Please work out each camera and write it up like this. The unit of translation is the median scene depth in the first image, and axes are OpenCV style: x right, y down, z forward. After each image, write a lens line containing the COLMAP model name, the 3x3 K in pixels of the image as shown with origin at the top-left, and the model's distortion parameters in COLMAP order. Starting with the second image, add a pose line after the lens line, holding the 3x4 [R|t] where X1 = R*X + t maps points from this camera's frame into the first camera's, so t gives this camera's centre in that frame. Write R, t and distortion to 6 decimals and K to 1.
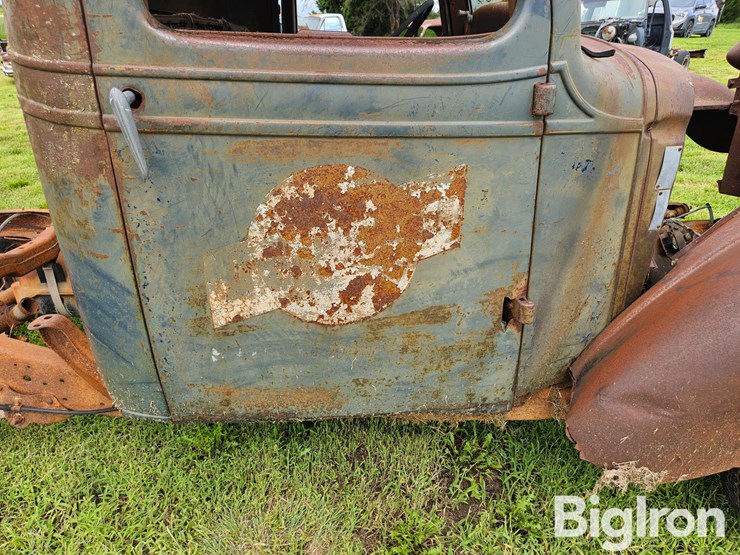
lens RADIAL K [[499.2, 0, 371.2], [0, 499.2, 275.1], [0, 0, 1]] dist [0.073749, -0.058658]
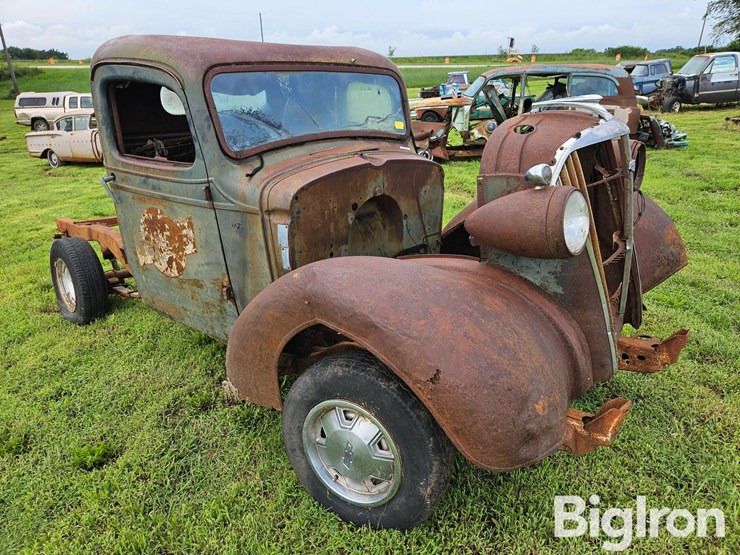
lens RADIAL K [[499.2, 0, 367.1], [0, 499.2, 283.6], [0, 0, 1]] dist [0.073749, -0.058658]
pose [[0.733746, 0.229939, -0.639332, 2.151201], [-0.258548, 0.964692, 0.050226, -0.227460], [0.628307, 0.128444, 0.767289, -0.204057]]
